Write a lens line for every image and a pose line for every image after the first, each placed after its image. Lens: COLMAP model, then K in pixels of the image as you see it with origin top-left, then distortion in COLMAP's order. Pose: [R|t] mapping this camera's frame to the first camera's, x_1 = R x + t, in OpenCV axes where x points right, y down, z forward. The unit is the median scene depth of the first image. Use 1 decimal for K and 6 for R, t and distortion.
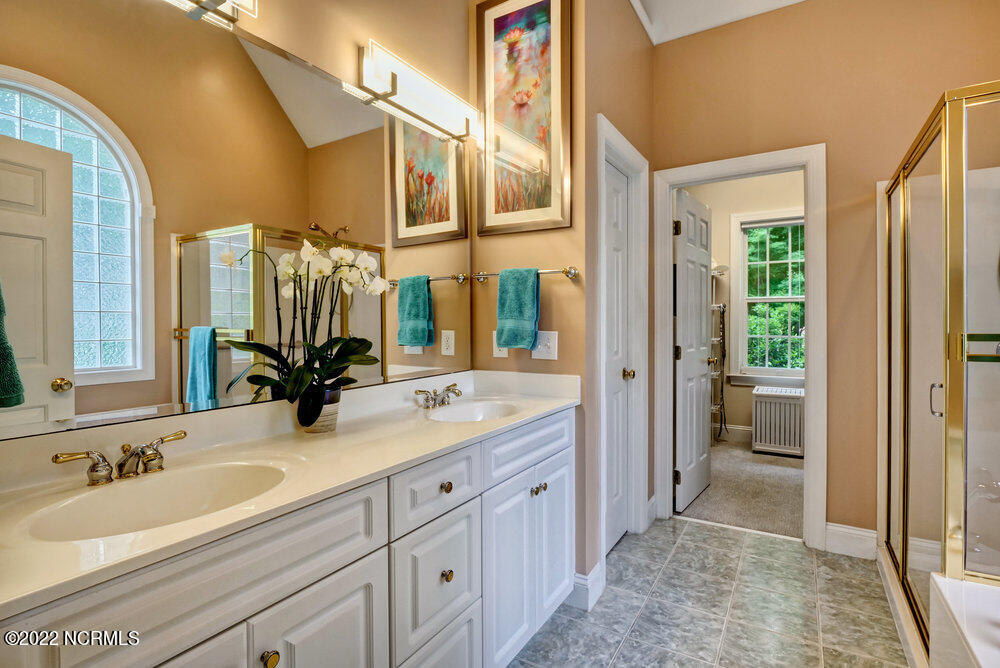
lens RADIAL K [[485.4, 0, 496.5], [0, 485.4, 330.7], [0, 0, 1]] dist [-0.012200, 0.001257]
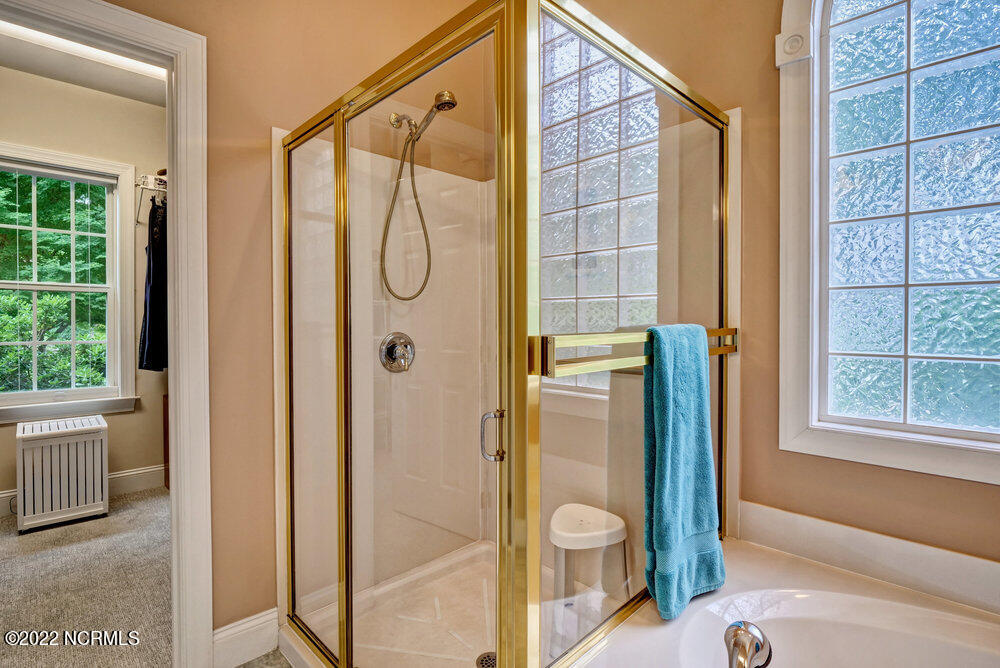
lens RADIAL K [[485.4, 0, 495.3], [0, 485.4, 332.1], [0, 0, 1]] dist [-0.012200, 0.001257]
pose [[0.233123, -0.011986, 0.972373, 0.111448], [0.009889, 0.999902, 0.009955, -0.004329], [-0.972397, 0.007295, 0.233219, 0.354418]]
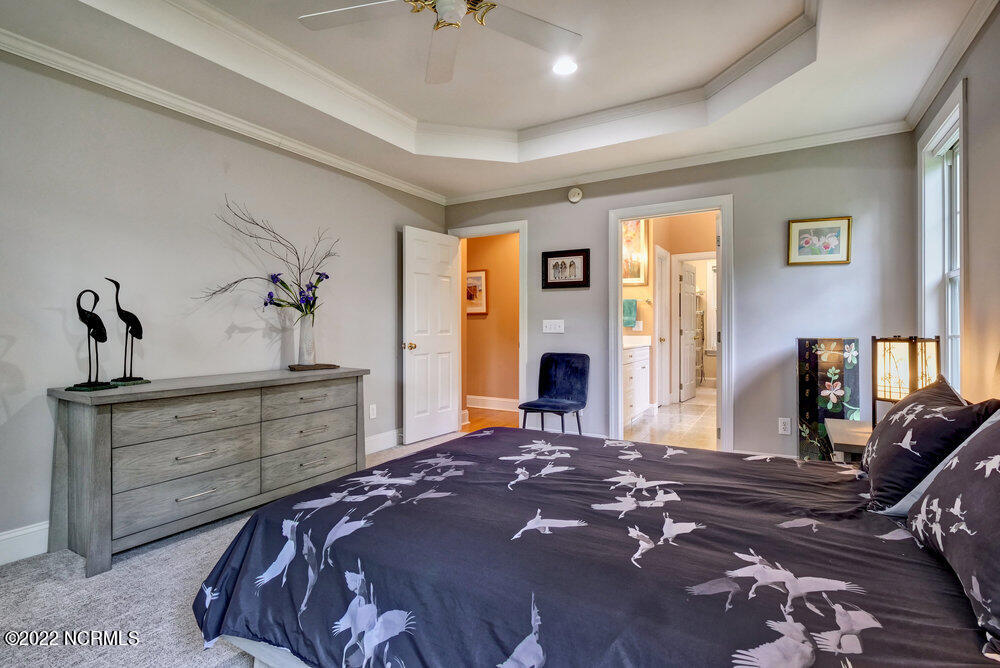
lens RADIAL K [[485.4, 0, 496.4], [0, 485.4, 330.4], [0, 0, 1]] dist [-0.012200, 0.001257]
pose [[0.999716, 0.005778, 0.023121, -0.484221], [-0.005626, 0.999962, -0.006627, 0.049080], [-0.023159, 0.006495, 0.999711, -1.112593]]
